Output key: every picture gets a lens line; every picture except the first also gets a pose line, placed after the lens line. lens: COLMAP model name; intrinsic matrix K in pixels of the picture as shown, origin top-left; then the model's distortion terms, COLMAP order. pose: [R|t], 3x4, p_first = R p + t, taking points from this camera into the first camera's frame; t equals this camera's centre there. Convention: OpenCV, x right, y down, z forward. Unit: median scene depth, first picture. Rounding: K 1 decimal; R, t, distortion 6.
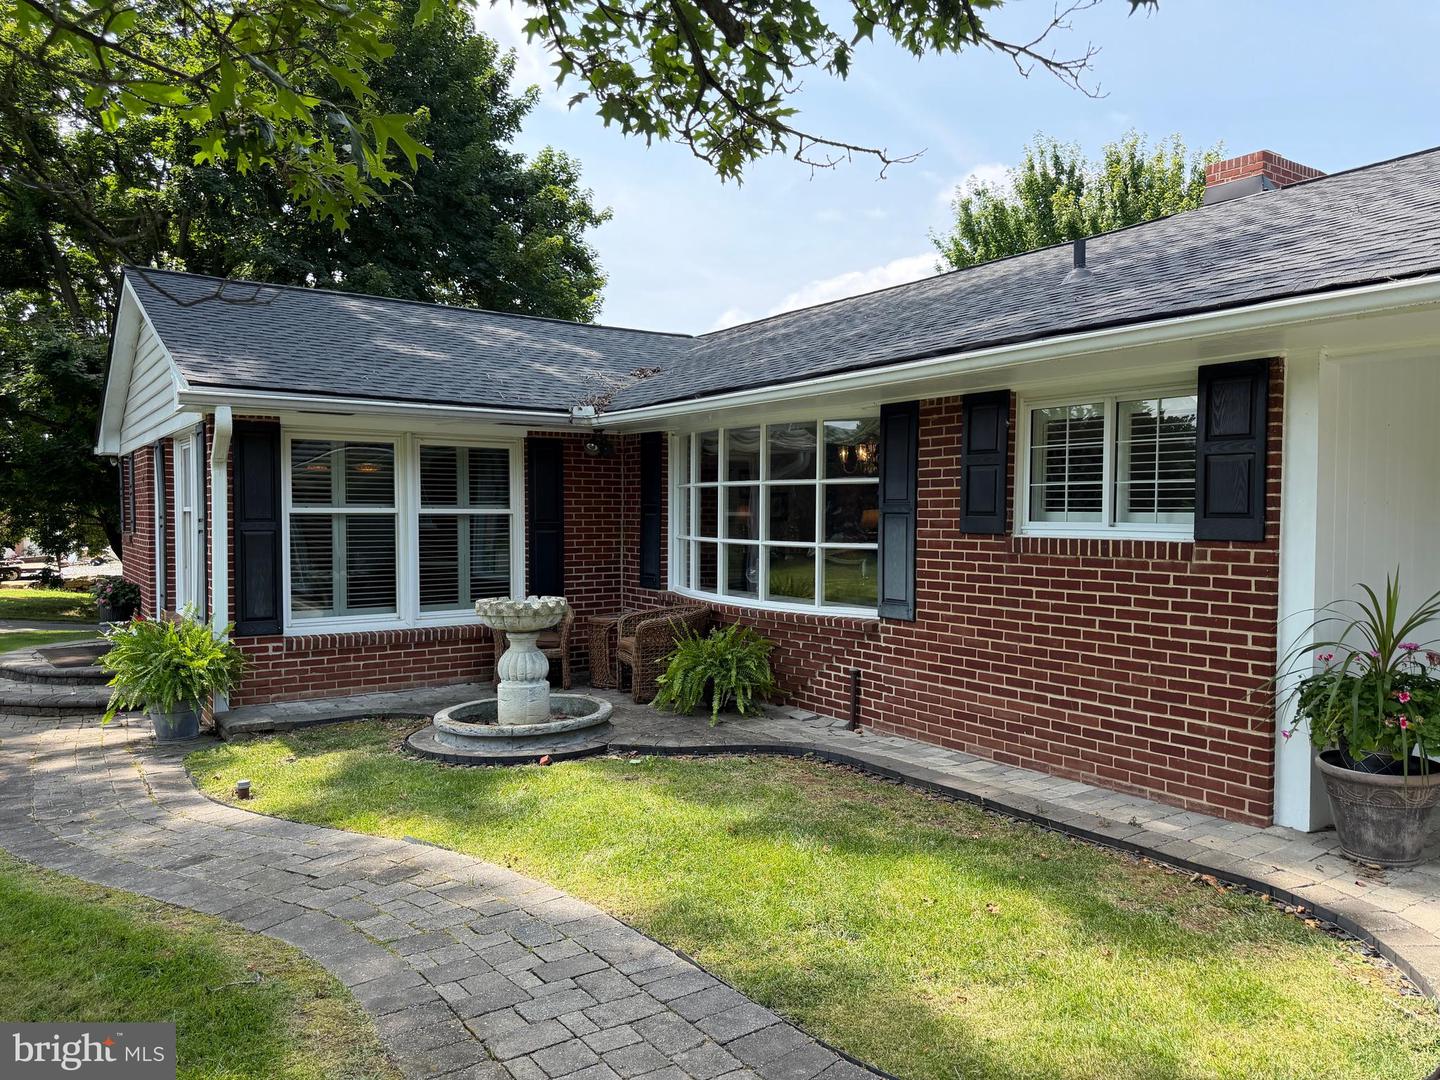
lens RADIAL K [[1022.8, 0, 724.8], [0, 1022.8, 545.5], [0, 0, 1]] dist [0.032747, -0.038194]
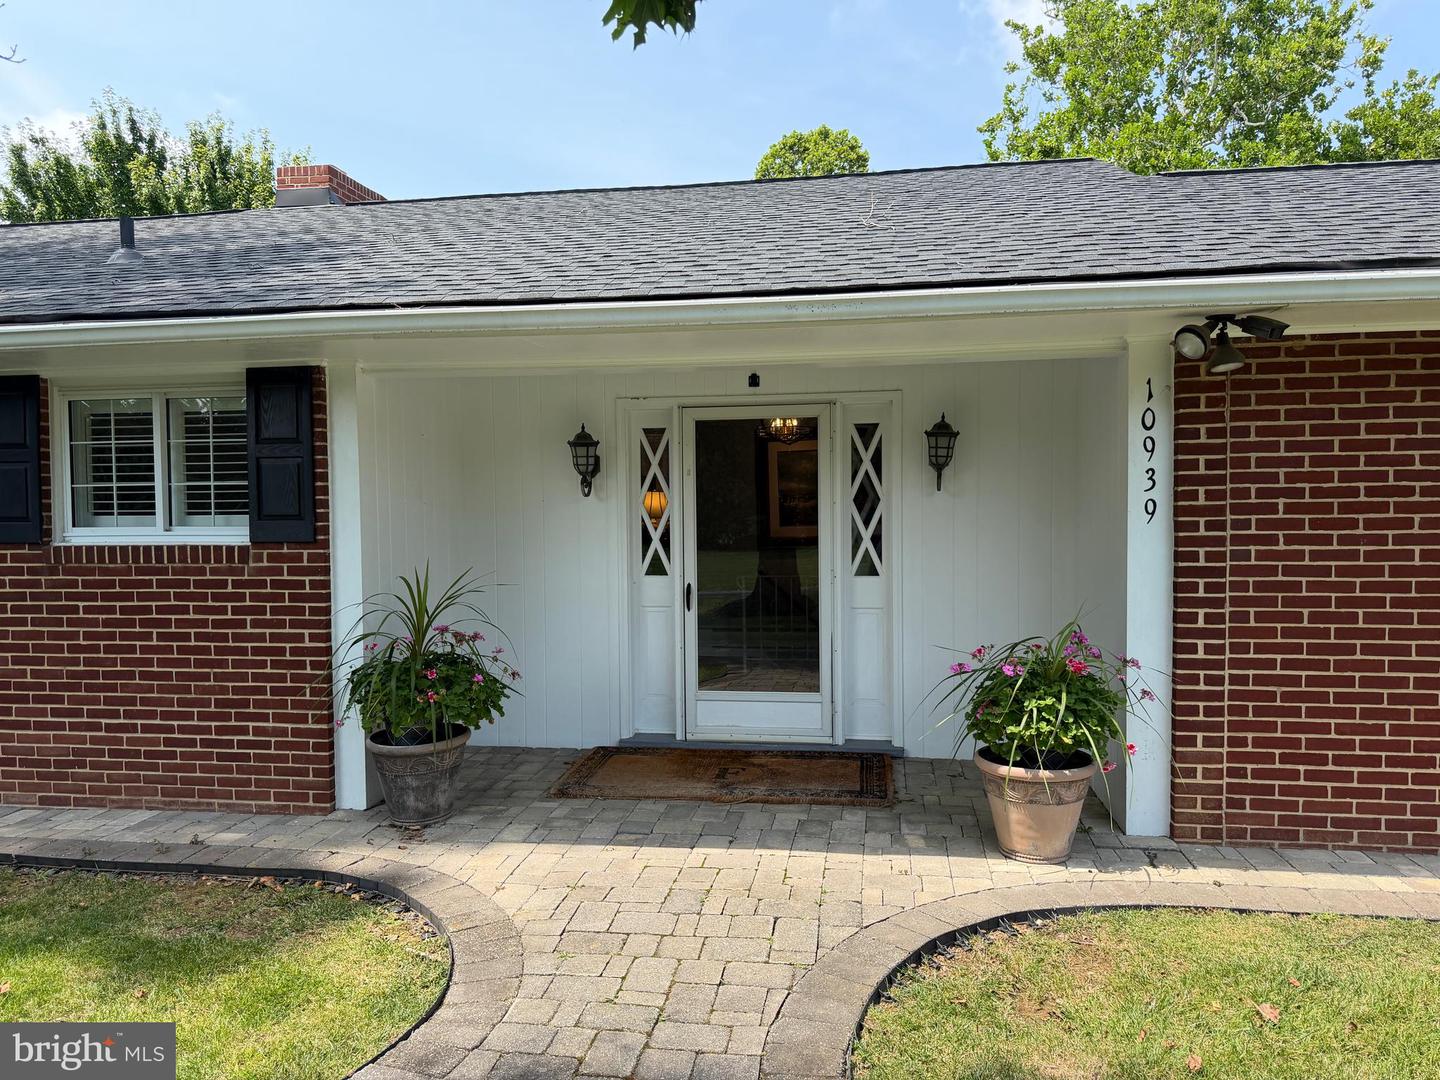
lens RADIAL K [[1022.8, 0, 724.8], [0, 1022.8, 545.5], [0, 0, 1]] dist [0.032747, -0.038194]
pose [[0.692476, -0.042403, 0.720194, 0.050842], [0.039021, 0.999011, 0.021299, -0.005288], [-0.720385, 0.013353, 0.693446, -0.018668]]
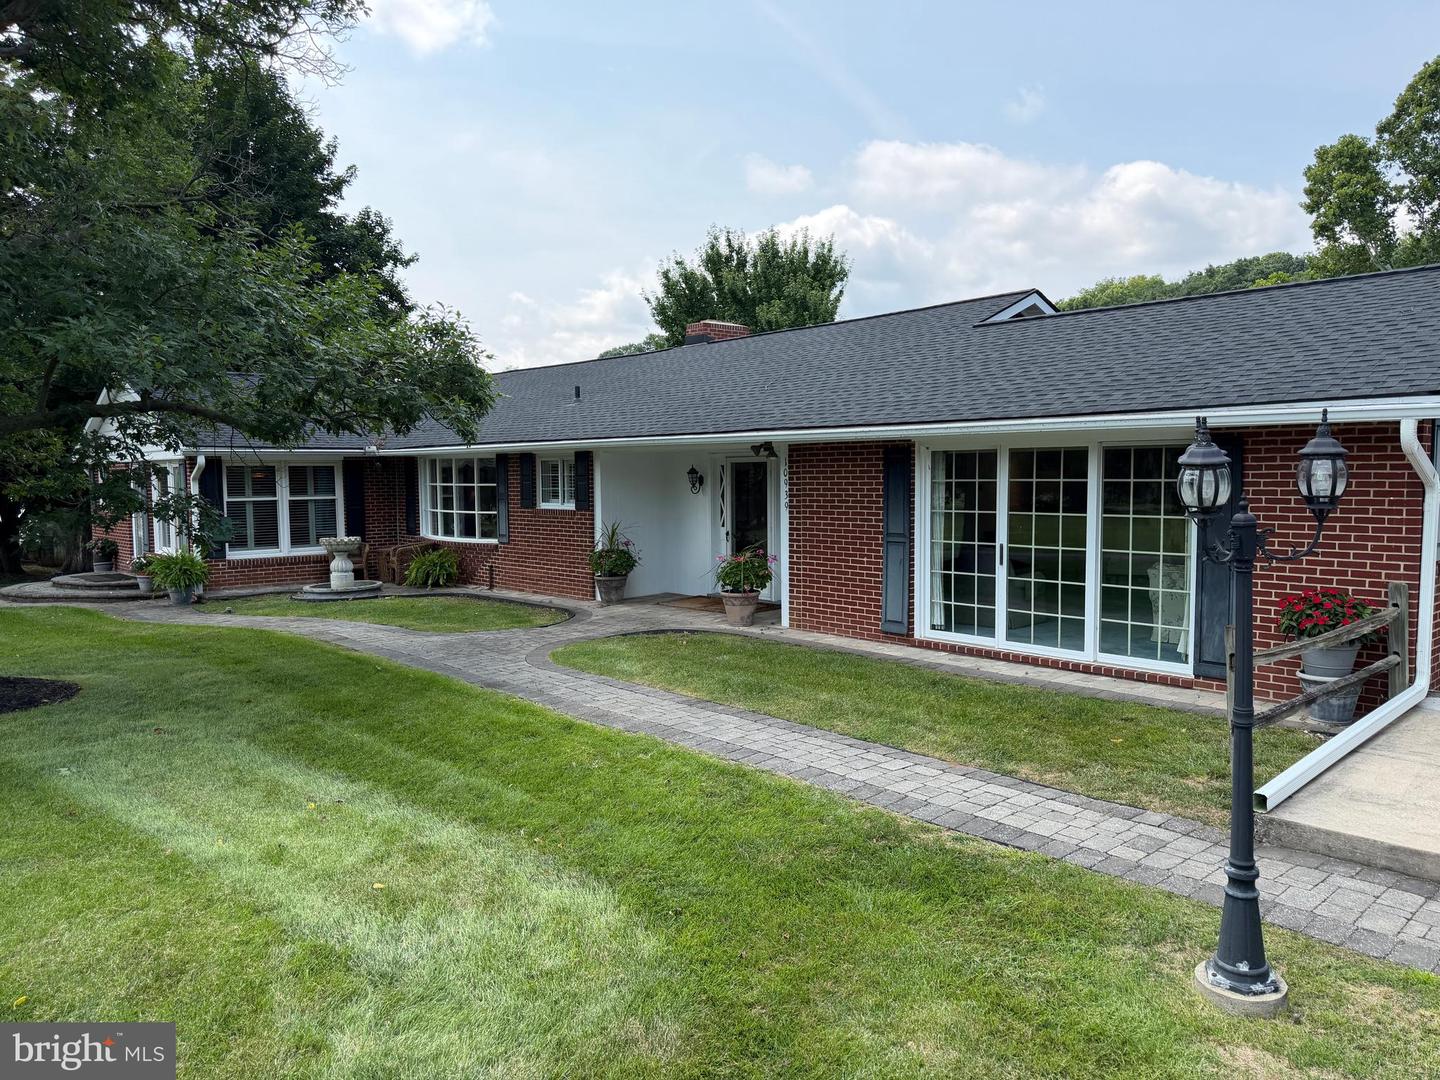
lens RADIAL K [[1022.8, 0, 724.8], [0, 1022.8, 545.5], [0, 0, 1]] dist [0.032747, -0.038194]
pose [[0.989922, -0.021974, 0.139898, 0.410807], [0.017076, 0.999202, 0.036119, 0.000214], [-0.140580, -0.033366, 0.989507, -1.734602]]
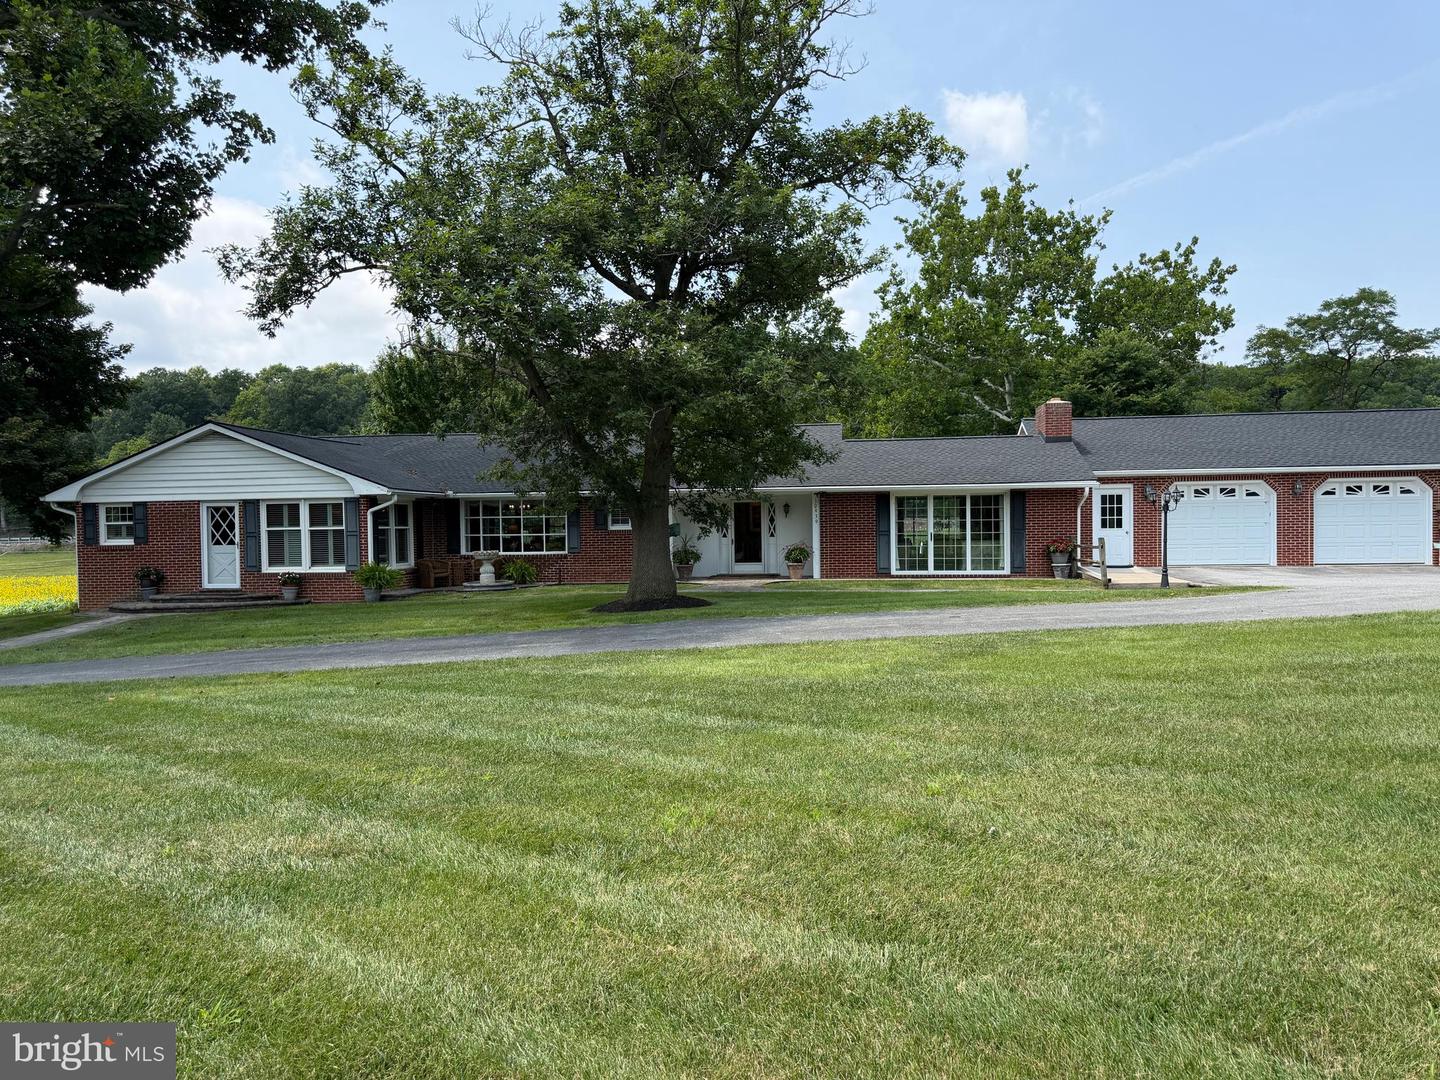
lens RADIAL K [[1008.0, 0, 720.0], [0, 1008.0, 540.0], [0, 0, 1]] dist [0.047113, -0.046284]
pose [[0.676139, -0.024001, 0.736383, -2.676241], [0.043399, 0.999031, -0.007287, 0.090632], [-0.735495, 0.036886, 0.676525, -2.360589]]
